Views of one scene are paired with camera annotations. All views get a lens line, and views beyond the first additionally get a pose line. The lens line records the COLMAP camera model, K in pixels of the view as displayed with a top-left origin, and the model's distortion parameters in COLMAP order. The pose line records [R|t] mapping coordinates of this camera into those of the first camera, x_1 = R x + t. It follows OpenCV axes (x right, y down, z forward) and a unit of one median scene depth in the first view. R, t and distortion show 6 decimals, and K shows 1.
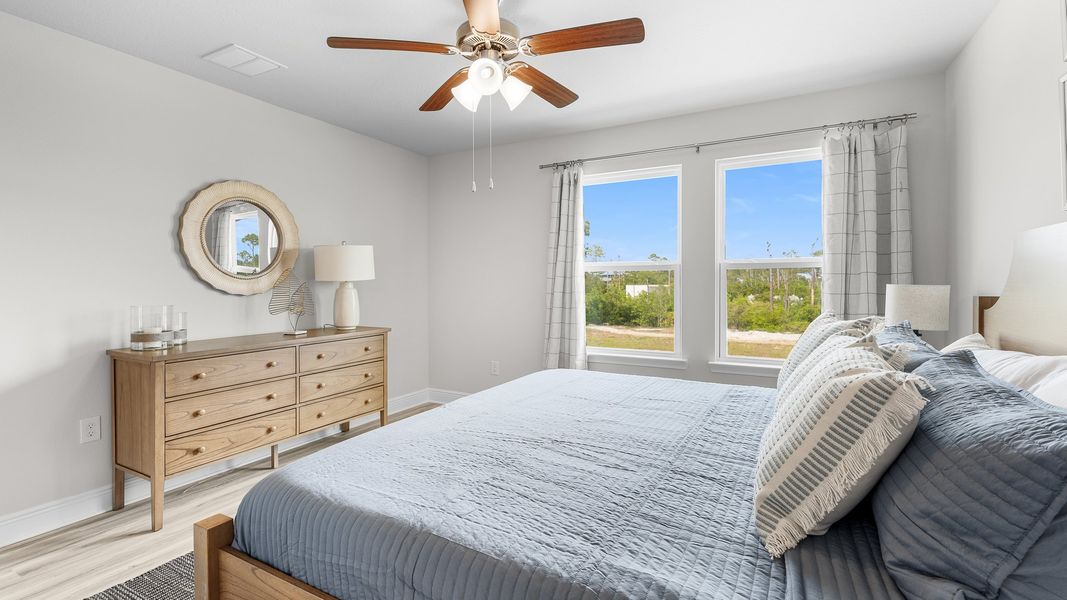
lens RADIAL K [[455.4, 0, 529.5], [0, 455.4, 277.6], [0, 0, 1]] dist [0.000887, 0.000155]
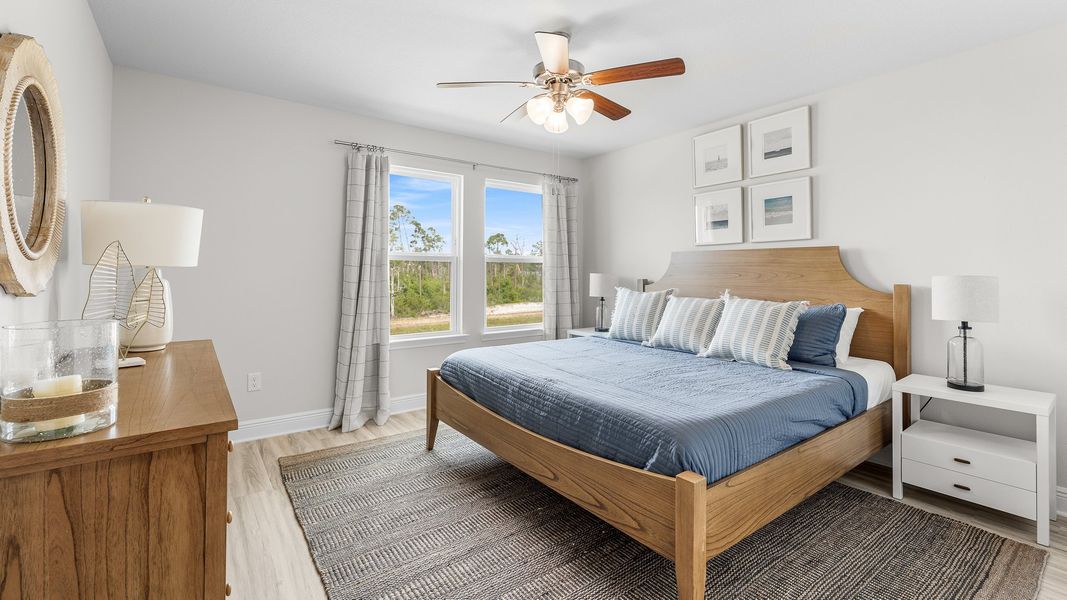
lens RADIAL K [[455.4, 0, 529.5], [0, 455.4, 277.6], [0, 0, 1]] dist [0.000887, 0.000155]
pose [[0.441910, -0.001875, 0.897058, -0.729715], [-0.003604, 0.999986, 0.003865, 0.020928], [-0.897052, -0.004941, 0.441897, 0.320867]]
